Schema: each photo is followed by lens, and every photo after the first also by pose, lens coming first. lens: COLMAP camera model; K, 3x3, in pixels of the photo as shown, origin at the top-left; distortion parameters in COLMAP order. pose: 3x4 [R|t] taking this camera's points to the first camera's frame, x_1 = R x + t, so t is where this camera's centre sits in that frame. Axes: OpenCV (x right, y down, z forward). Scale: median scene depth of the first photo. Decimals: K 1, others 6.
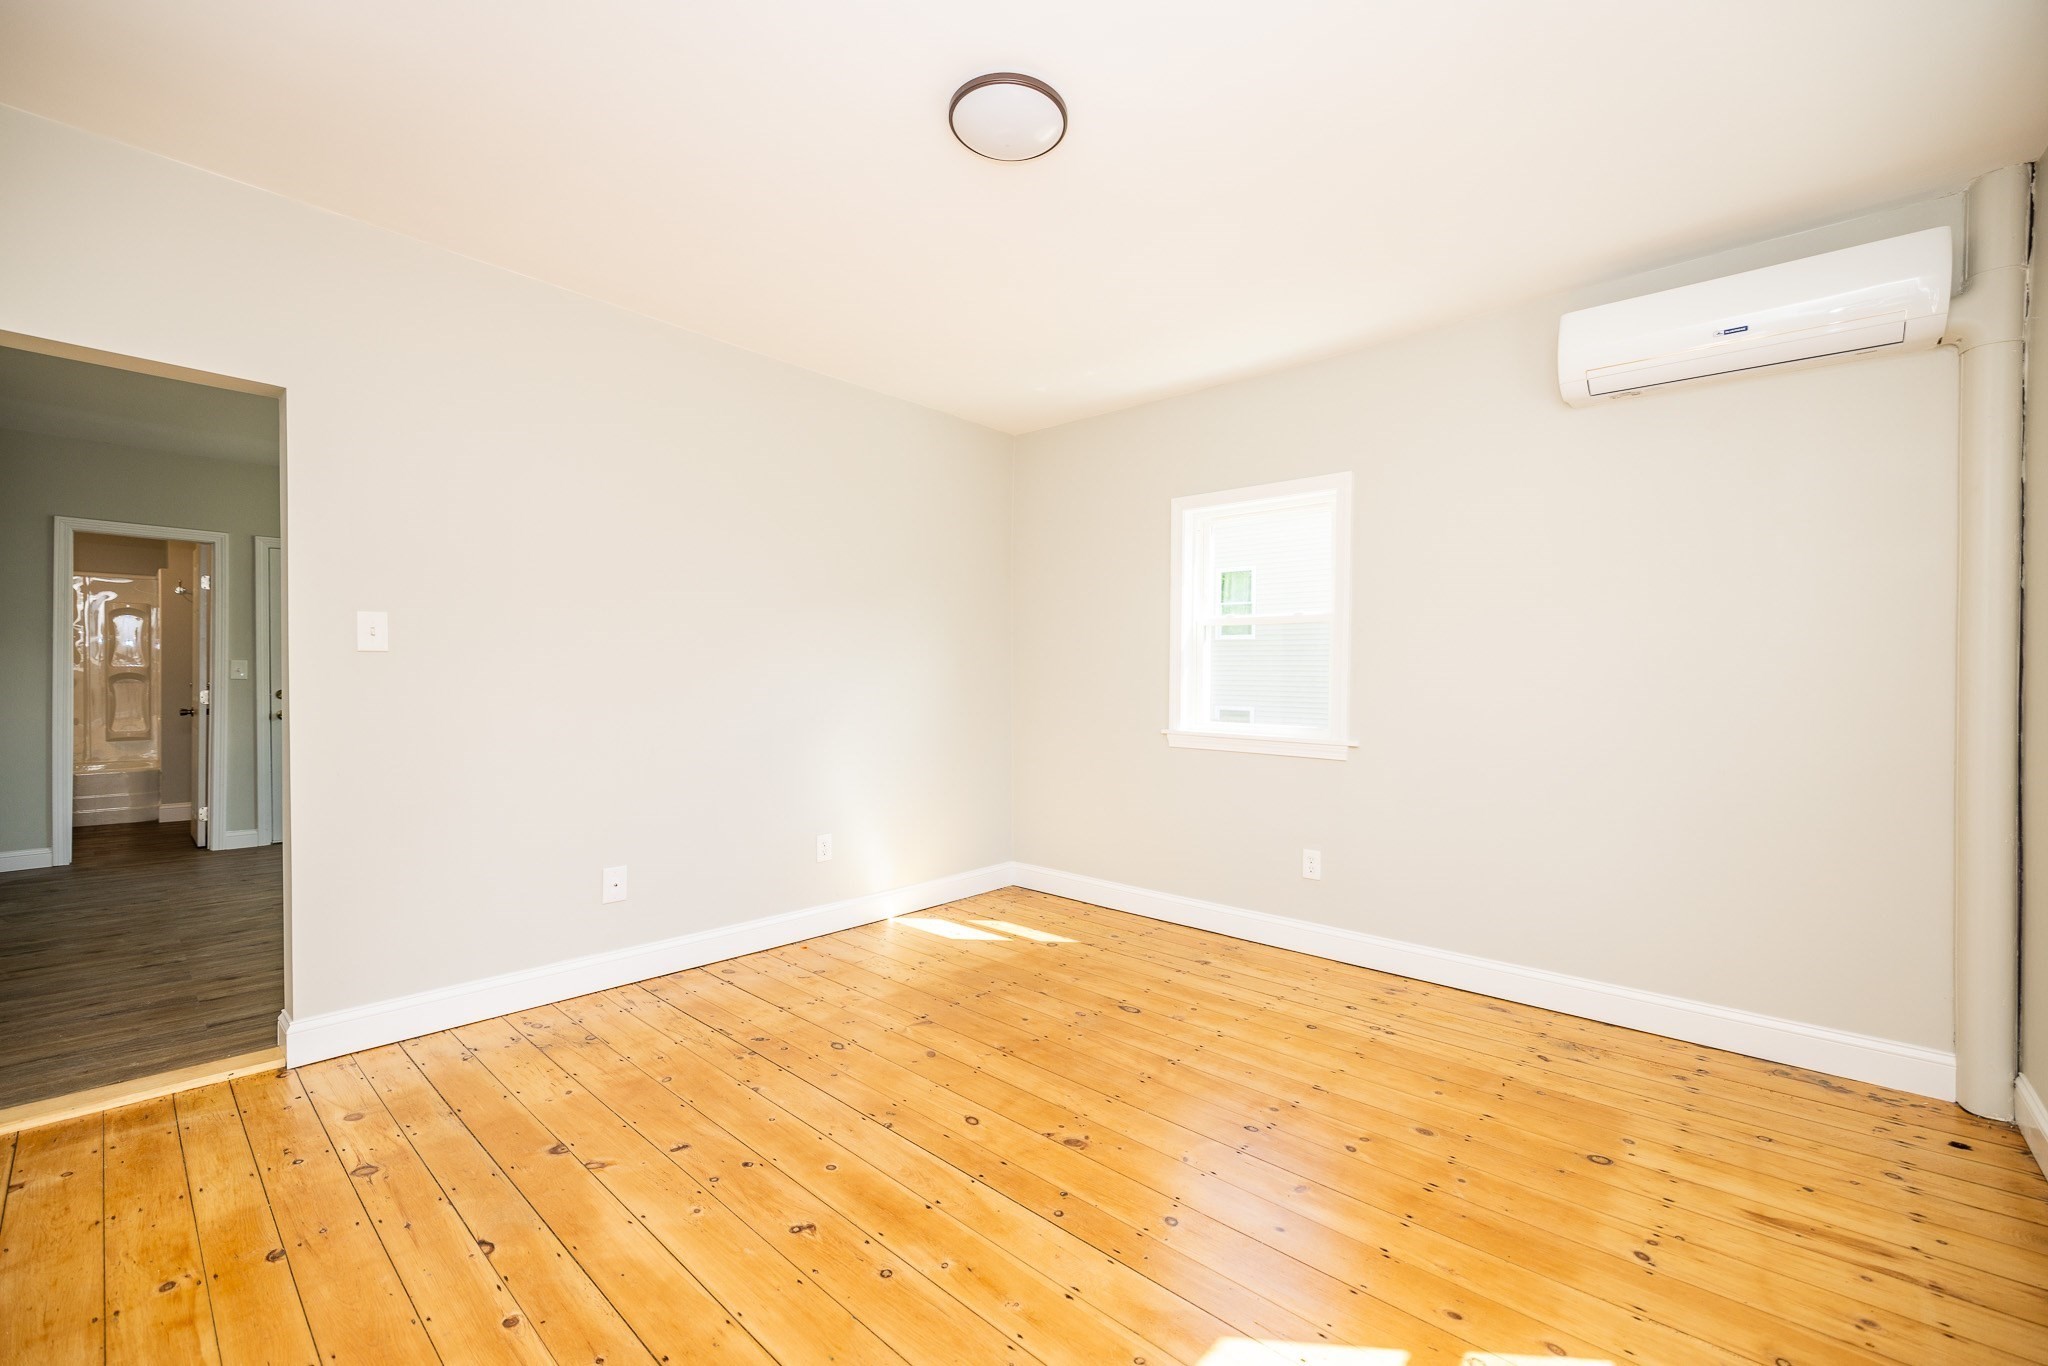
lens RADIAL K [[849.4, 0, 1012.9], [0, 849.4, 679.9], [0, 0, 1]] dist [0.002810, -0.000335]
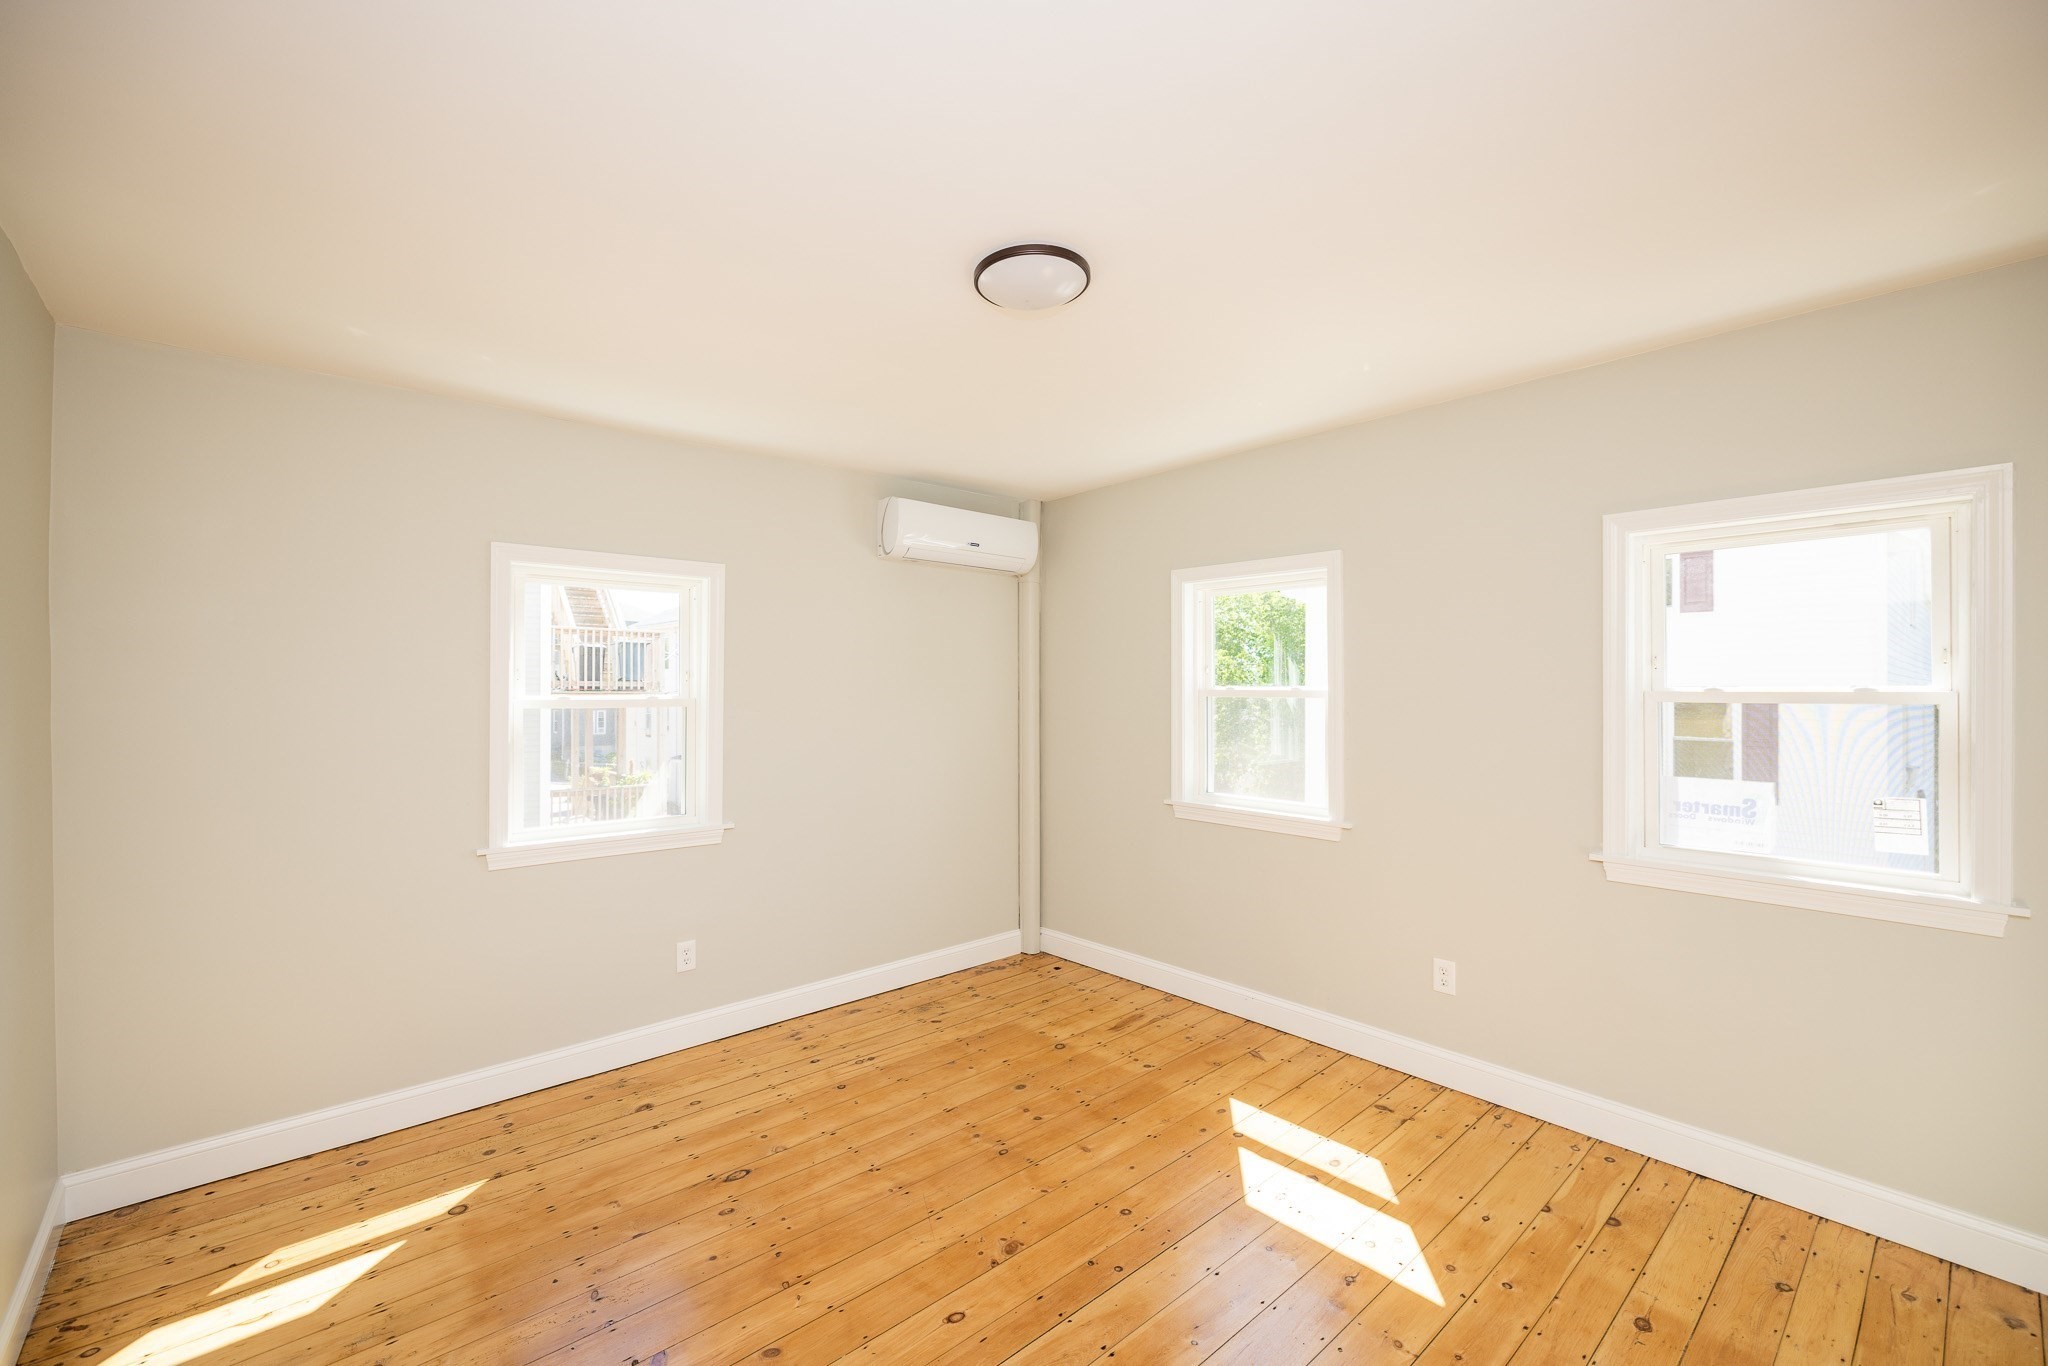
lens RADIAL K [[849.4, 0, 1018.0], [0, 849.4, 683.2], [0, 0, 1]] dist [0.002810, -0.000335]
pose [[0.110388, -0.006735, 0.993866, -0.791472], [0.007398, 0.999955, 0.005955, -0.136980], [-0.993861, 0.006695, 0.110433, 0.700171]]
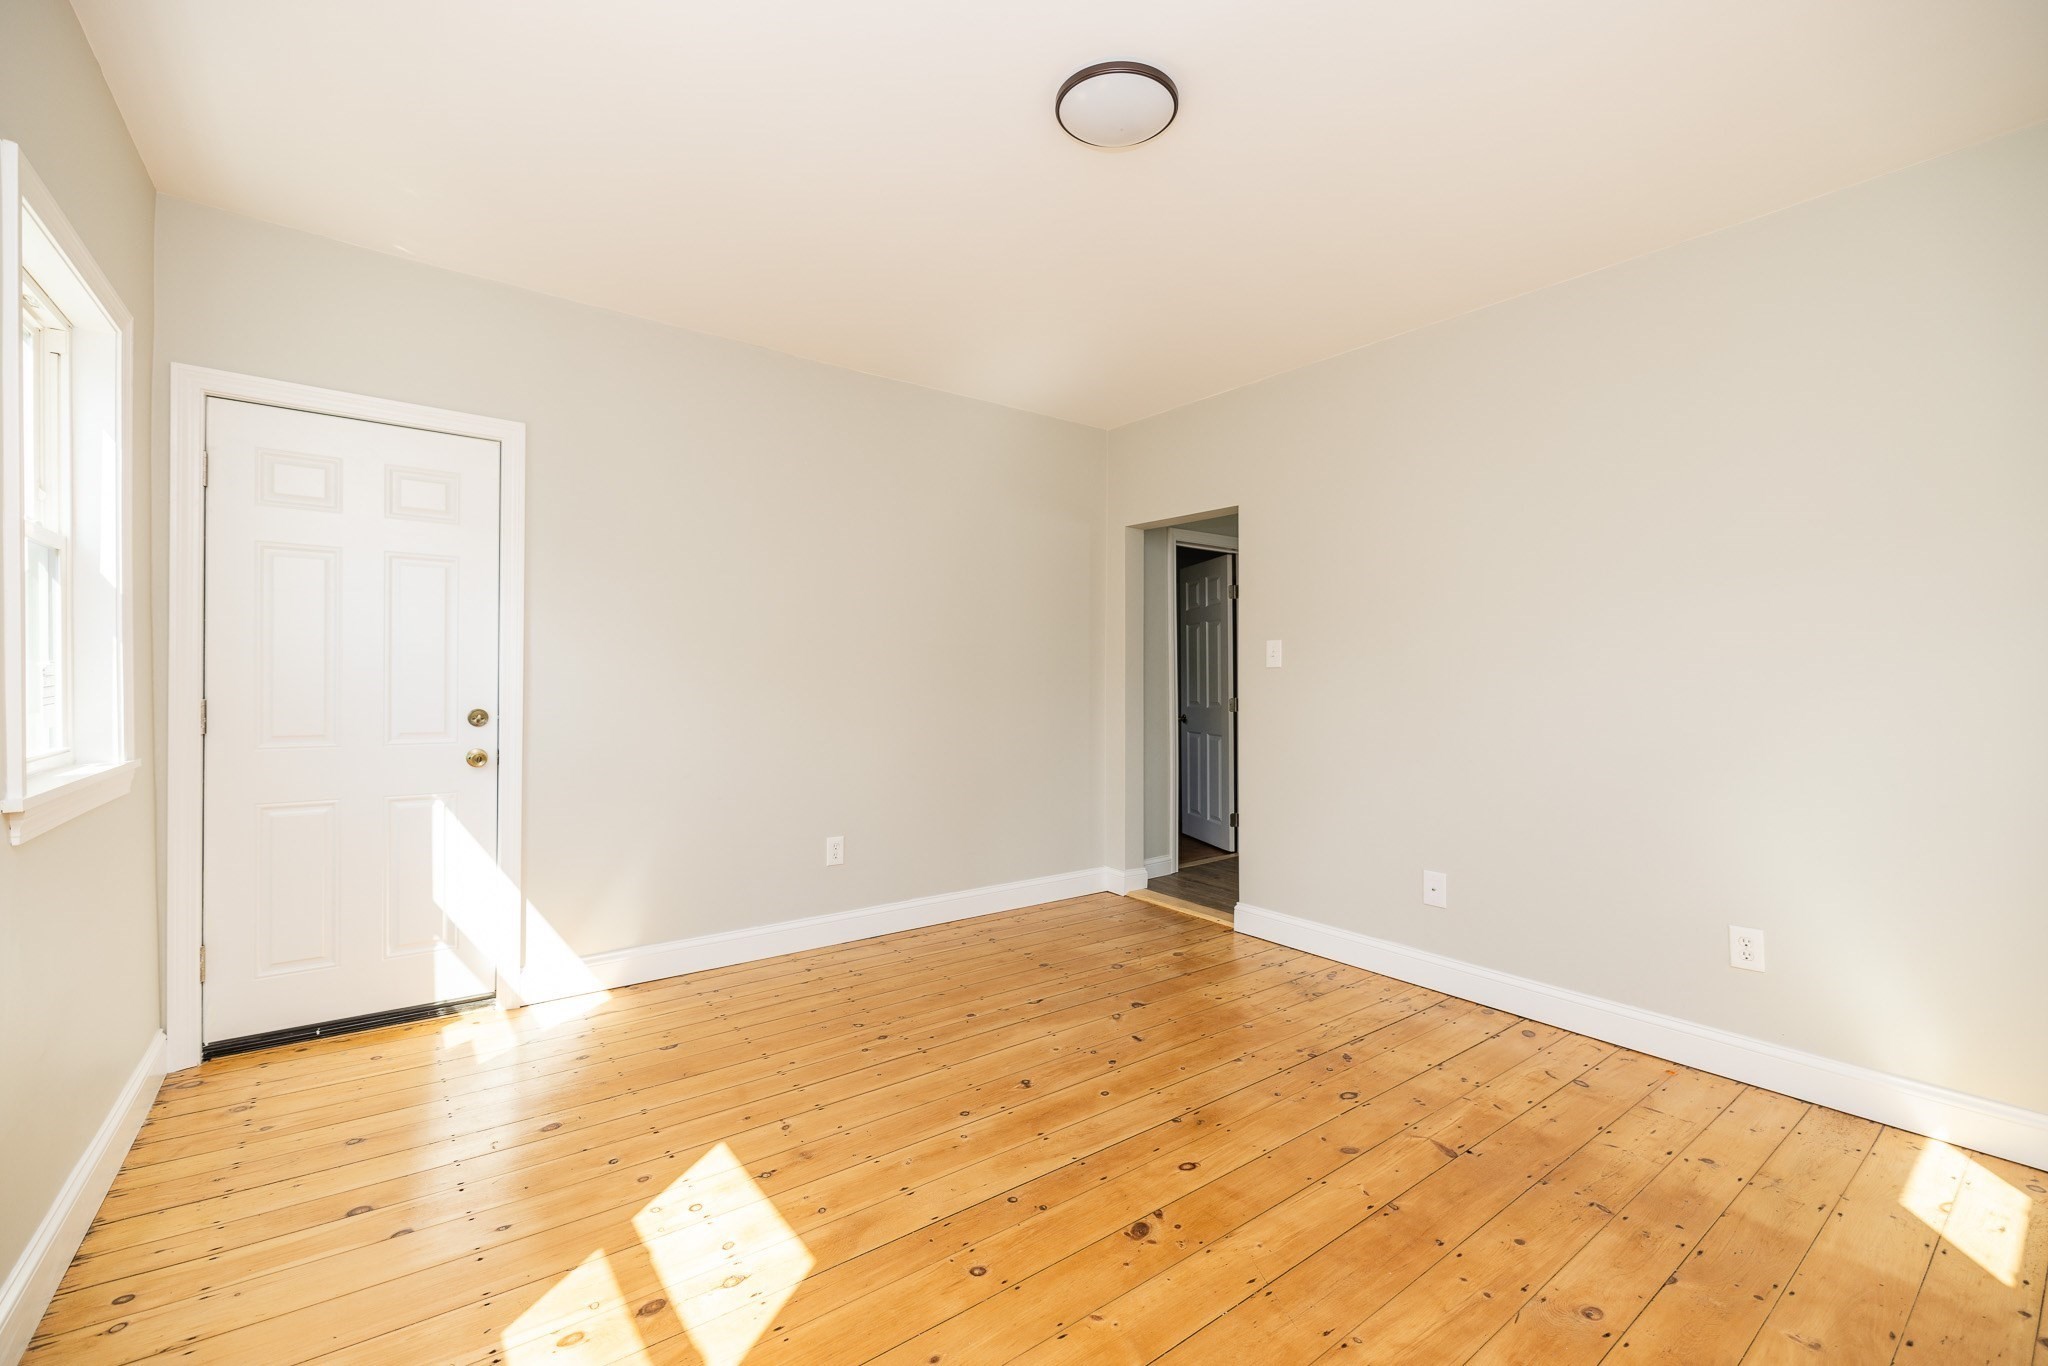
lens RADIAL K [[849.4, 0, 1029.4], [0, 849.4, 687.4], [0, 0, 1]] dist [0.002810, -0.000335]
pose [[-0.164311, -0.006002, -0.986390, 0.743315], [-0.010303, 0.999937, -0.004368, 0.010057], [0.986355, 0.009445, -0.164362, 0.826066]]
